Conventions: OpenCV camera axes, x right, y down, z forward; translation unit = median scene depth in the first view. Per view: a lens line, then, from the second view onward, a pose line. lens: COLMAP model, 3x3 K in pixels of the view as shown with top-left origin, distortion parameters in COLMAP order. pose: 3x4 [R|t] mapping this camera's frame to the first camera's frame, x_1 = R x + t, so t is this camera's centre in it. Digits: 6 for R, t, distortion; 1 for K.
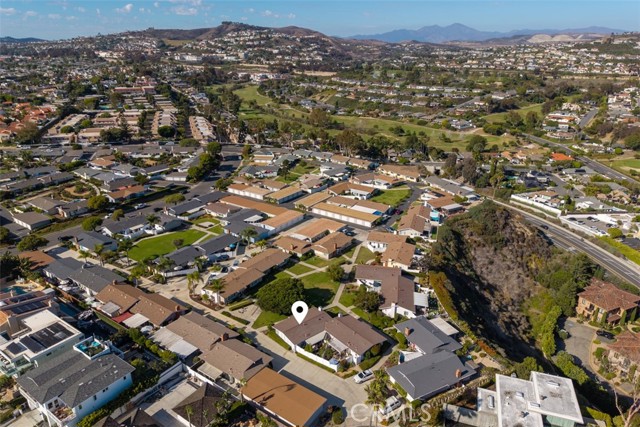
lens RADIAL K [[433.6, 0, 318.2], [0, 433.6, 211.0], [0, 0, 1]] dist [0.030733, -0.030054]
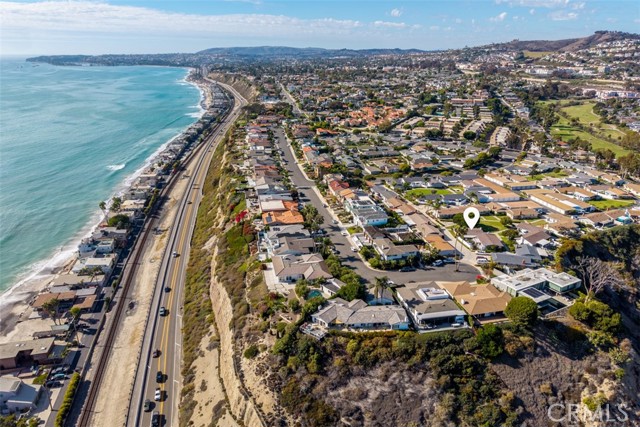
lens RADIAL K [[433.6, 0, 318.2], [0, 433.6, 211.0], [0, 0, 1]] dist [0.030733, -0.030054]
pose [[0.730868, 0.228753, -0.643043, 0.252536], [-0.239243, 0.968248, 0.072522, 0.065517], [0.639214, 0.100840, 0.762389, -0.339427]]
